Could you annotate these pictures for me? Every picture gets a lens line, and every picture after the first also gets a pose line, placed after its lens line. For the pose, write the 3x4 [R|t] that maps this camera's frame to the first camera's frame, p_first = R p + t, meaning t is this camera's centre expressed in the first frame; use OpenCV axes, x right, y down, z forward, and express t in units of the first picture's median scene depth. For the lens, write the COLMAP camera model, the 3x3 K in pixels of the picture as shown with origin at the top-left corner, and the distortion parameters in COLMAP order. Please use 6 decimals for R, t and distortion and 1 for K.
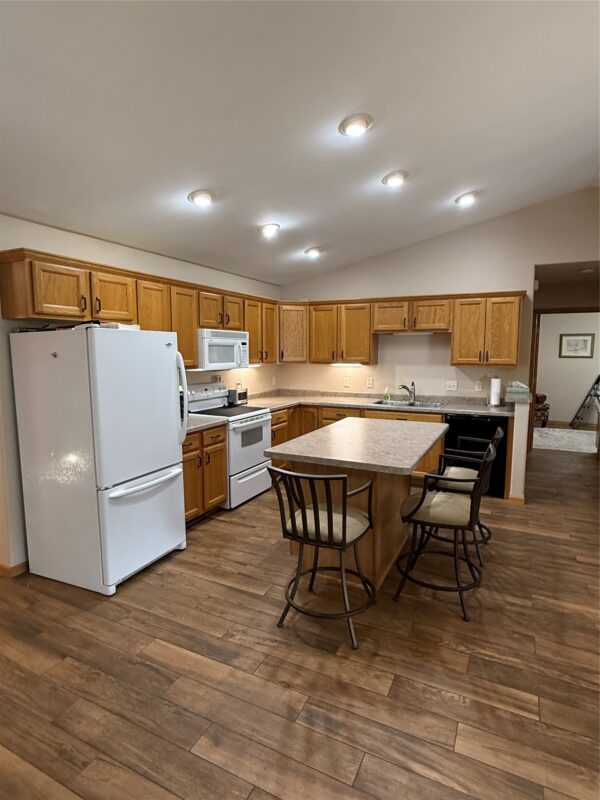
lens RADIAL K [[436.1, 0, 300.9], [0, 436.1, 396.3], [0, 0, 1]] dist [-0.002003, -0.001506]
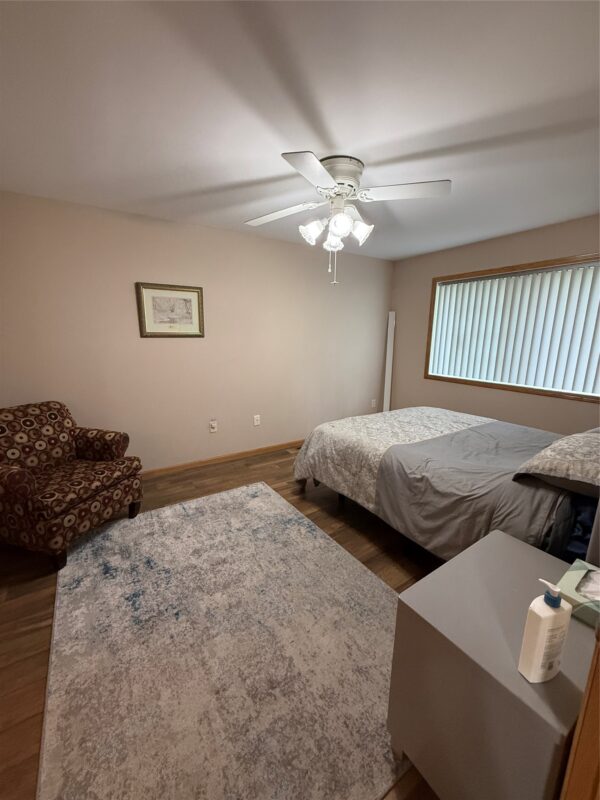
lens RADIAL K [[323.3, 0, 298.1], [0, 323.3, 396.2], [0, 0, 1]] dist [-0.001782, -0.000079]
pose [[0.512875, -0.161568, 0.843122, 0.394293], [0.077980, 0.986837, 0.141672, -0.064388], [-0.854914, -0.006913, 0.518723, 0.704424]]
